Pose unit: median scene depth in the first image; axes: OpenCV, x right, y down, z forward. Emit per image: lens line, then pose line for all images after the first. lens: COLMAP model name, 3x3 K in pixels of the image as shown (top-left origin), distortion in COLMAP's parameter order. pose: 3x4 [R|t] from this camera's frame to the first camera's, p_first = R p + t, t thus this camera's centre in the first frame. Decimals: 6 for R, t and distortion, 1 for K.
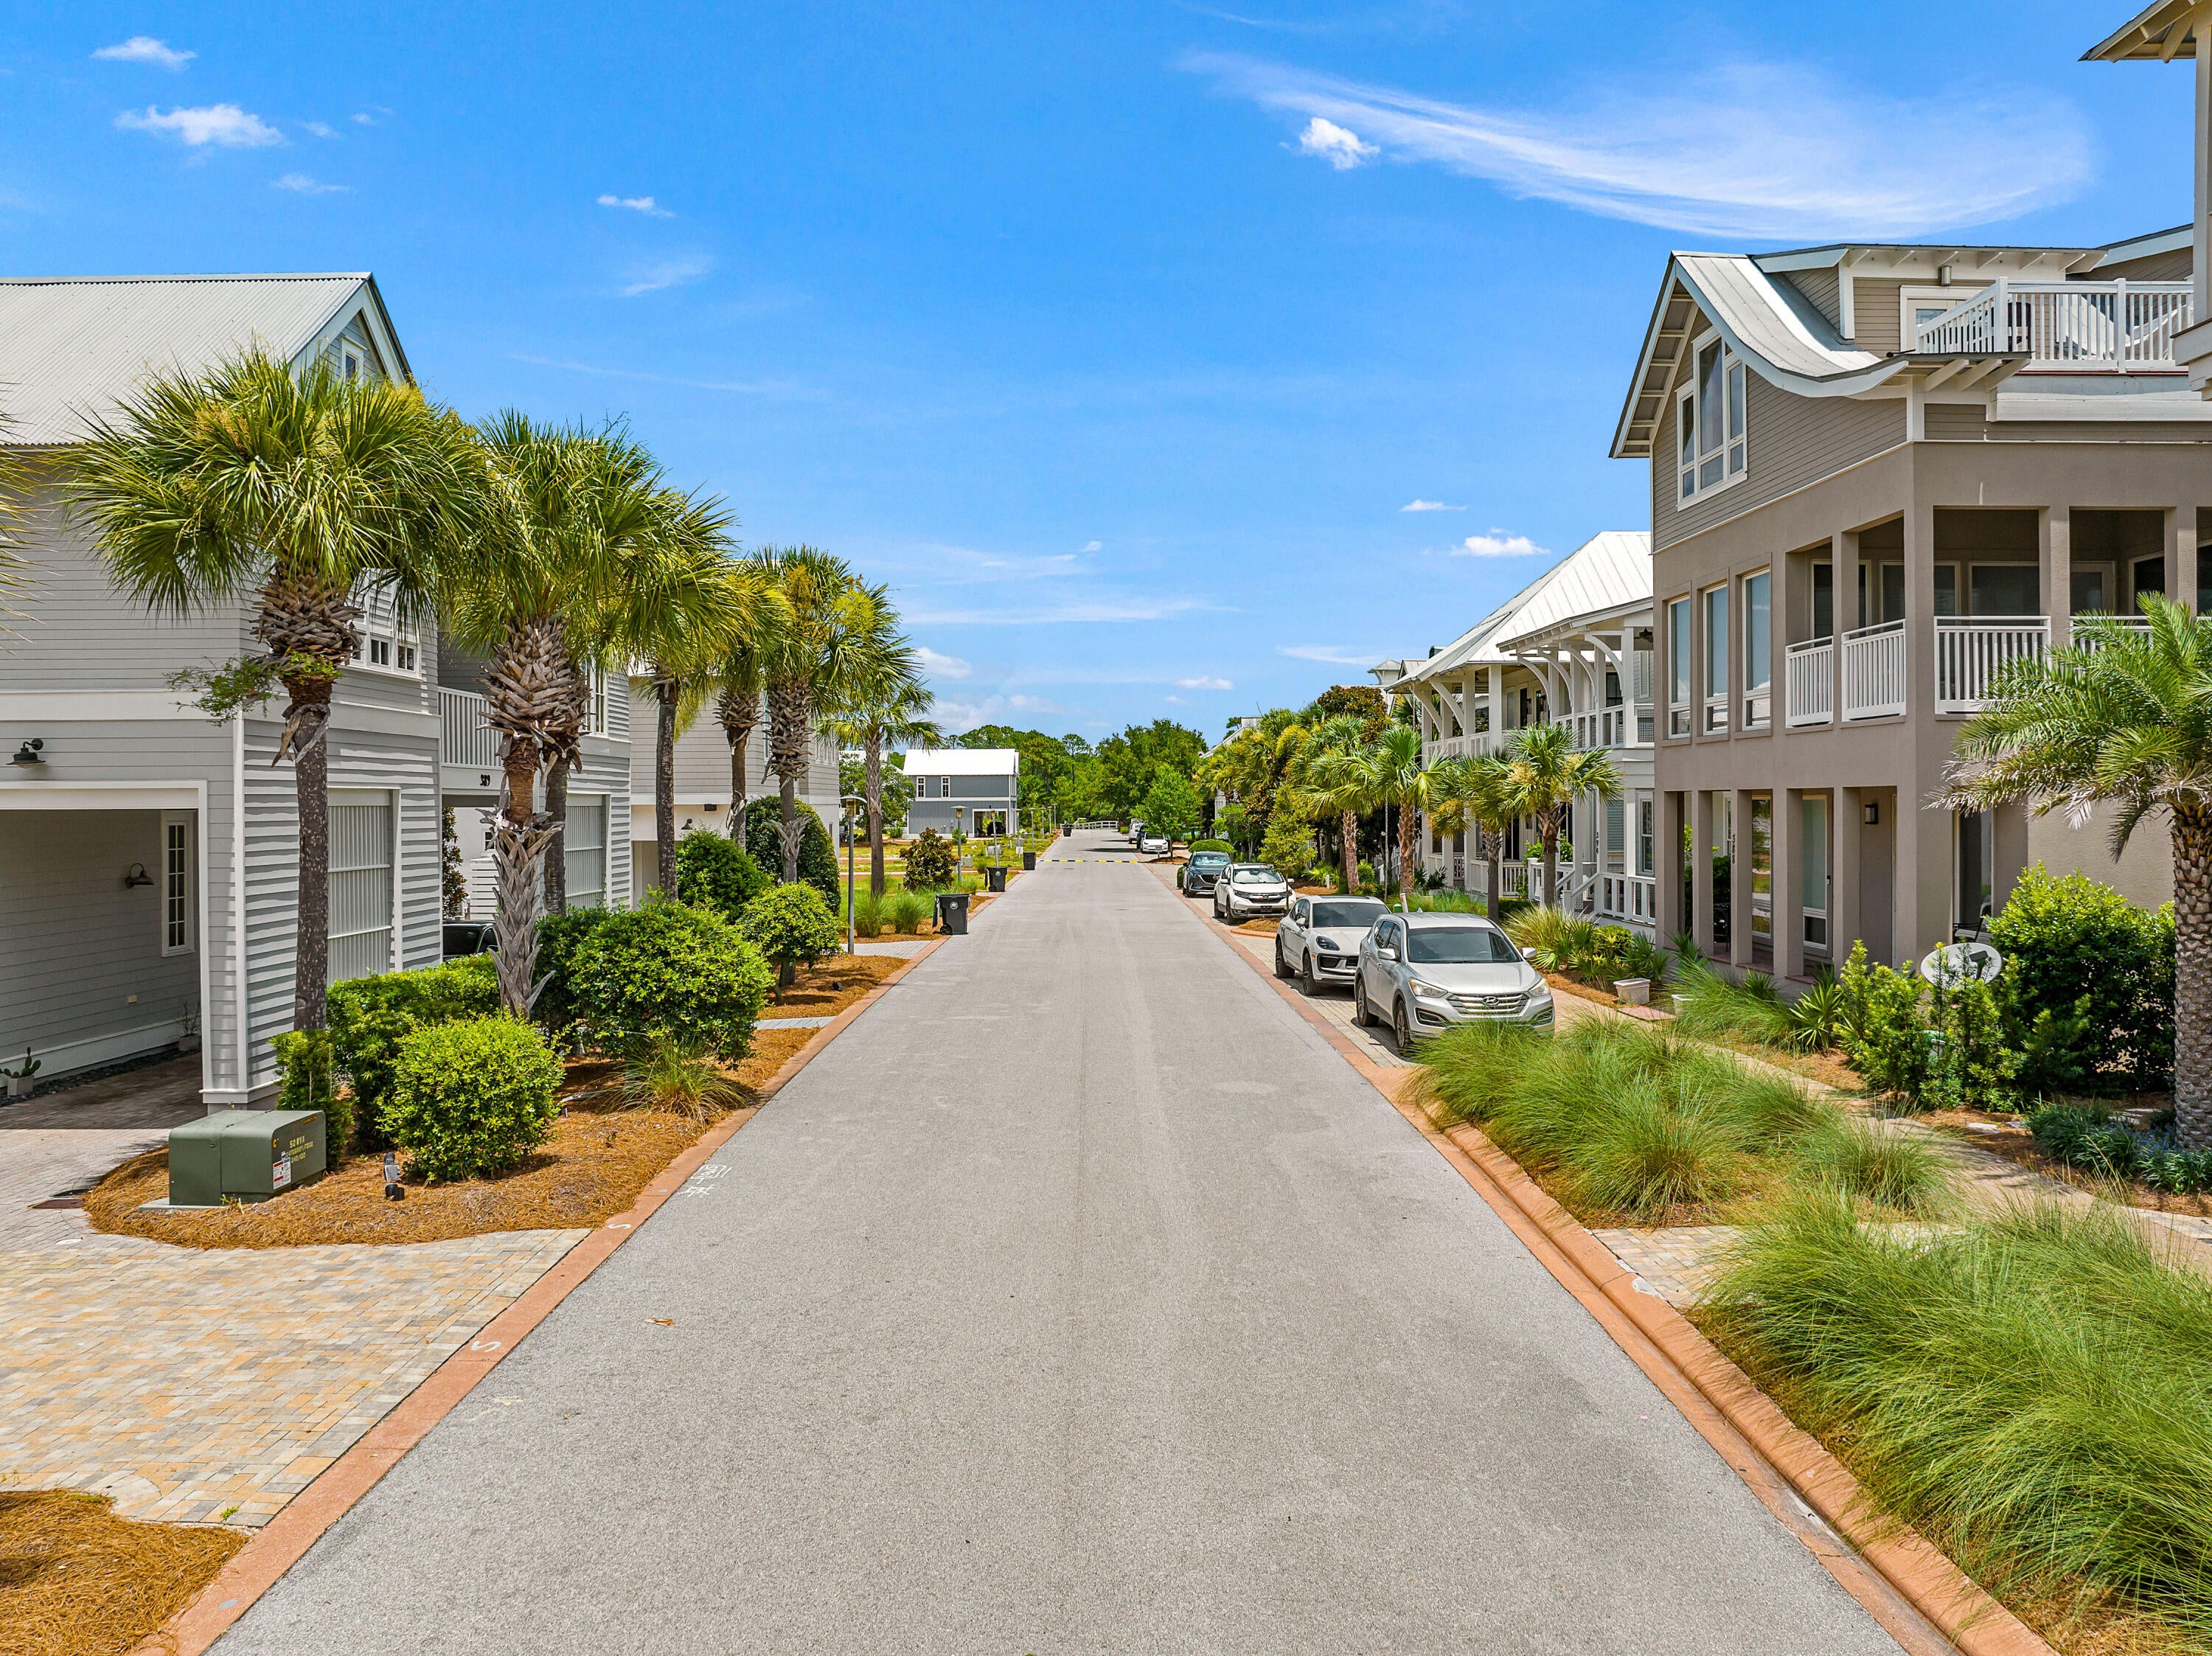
lens RADIAL K [[1574.7, 0, 1113.7], [0, 1574.7, 816.8], [0, 0, 1]] dist [-0.029715, -0.025967]
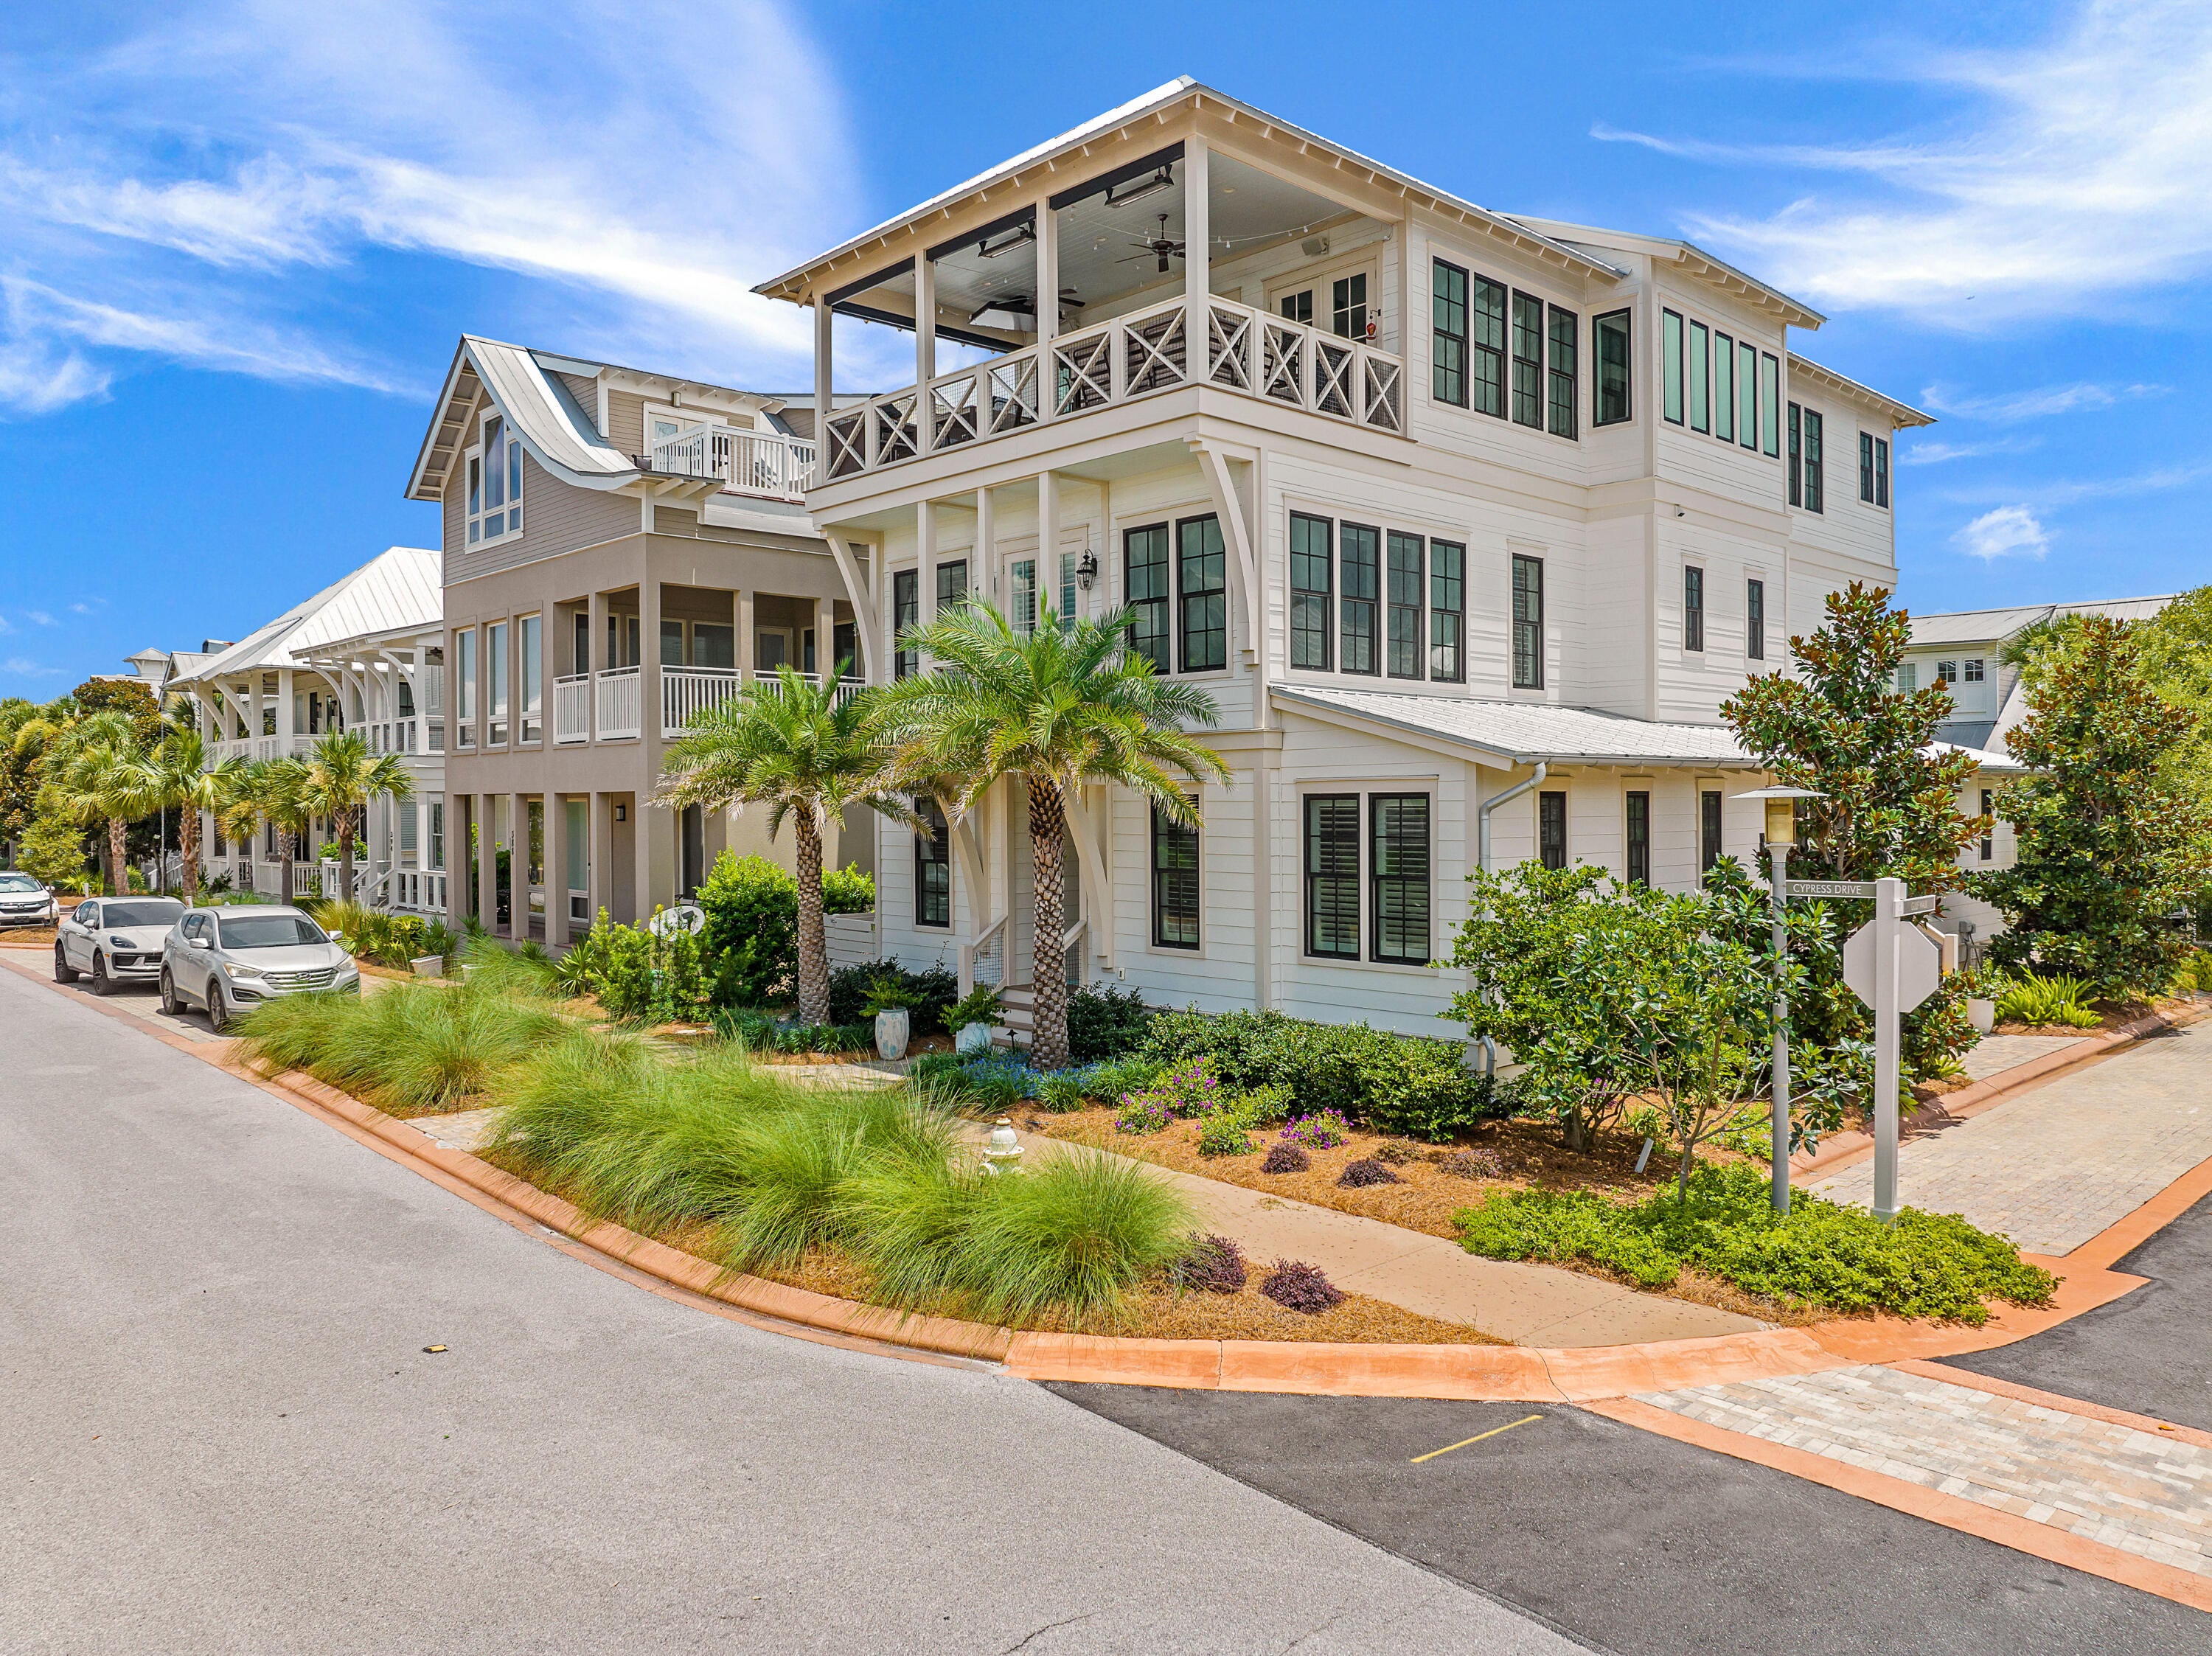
lens RADIAL K [[1574.7, 0, 1113.7], [0, 1574.7, 816.8], [0, 0, 1]] dist [-0.029715, -0.025967]
pose [[0.740838, -0.006027, 0.671657, -0.076579], [0.006720, 0.999976, 0.001561, 0.001996], [-0.671650, 0.003357, 0.740861, -0.218481]]
